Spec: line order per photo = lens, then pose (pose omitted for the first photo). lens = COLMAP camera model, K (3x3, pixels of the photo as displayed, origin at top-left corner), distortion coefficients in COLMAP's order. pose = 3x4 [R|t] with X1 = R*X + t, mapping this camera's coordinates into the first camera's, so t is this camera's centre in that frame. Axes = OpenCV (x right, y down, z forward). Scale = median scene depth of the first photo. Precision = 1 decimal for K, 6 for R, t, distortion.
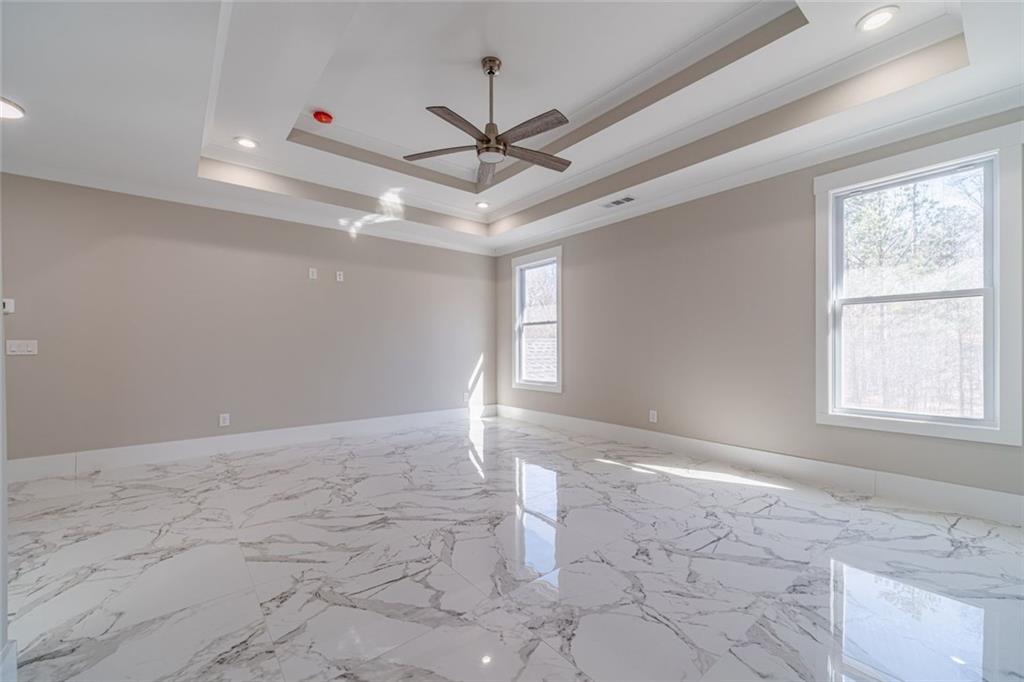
lens RADIAL K [[403.5, 0, 512.4], [0, 403.5, 336.4], [0, 0, 1]] dist [0.004031, 0.000094]
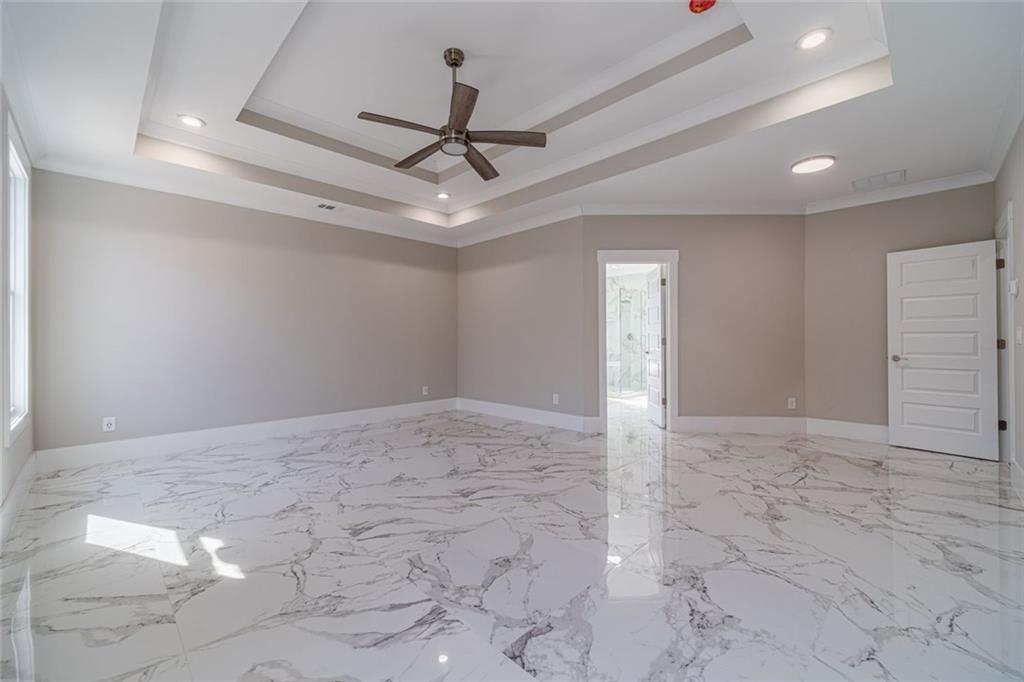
lens RADIAL K [[403.5, 0, 512.4], [0, 403.5, 336.4], [0, 0, 1]] dist [0.004031, 0.000094]
pose [[-0.994755, 0.007575, -0.102005, -0.089593], [0.010652, 0.999503, -0.029661, 0.050798], [0.101730, -0.030592, -0.994342, 2.039690]]
